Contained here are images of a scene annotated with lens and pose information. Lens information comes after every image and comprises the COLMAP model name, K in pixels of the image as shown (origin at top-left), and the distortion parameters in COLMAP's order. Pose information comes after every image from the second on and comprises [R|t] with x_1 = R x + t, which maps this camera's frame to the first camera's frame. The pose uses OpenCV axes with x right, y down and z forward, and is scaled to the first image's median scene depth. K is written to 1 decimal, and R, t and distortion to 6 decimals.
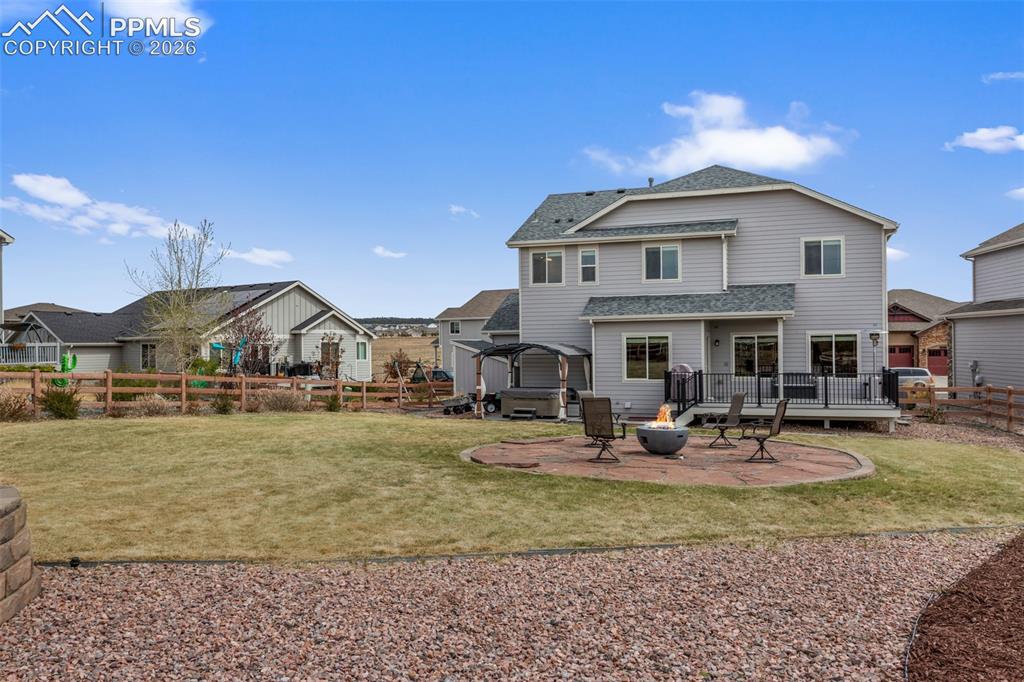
lens RADIAL K [[853.2, 0, 512.0], [0, 853.2, 341.0], [0, 0, 1]] dist [0.000568, -0.000005]
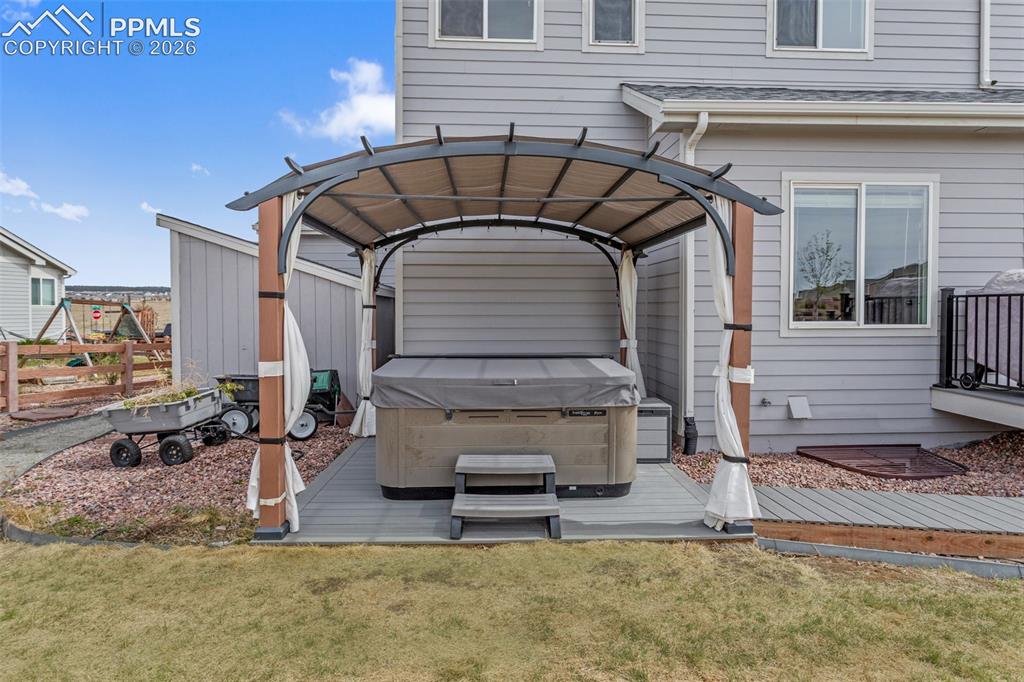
lens RADIAL K [[565.4, 0, 512.8], [0, 565.4, 321.8], [0, 0, 1]] dist [-0.003566, -0.000660]
pose [[0.914819, -0.002223, 0.403859, -0.037747], [-0.008274, 0.999672, 0.024244, 0.036994], [-0.403780, -0.025520, 0.914500, 0.796863]]
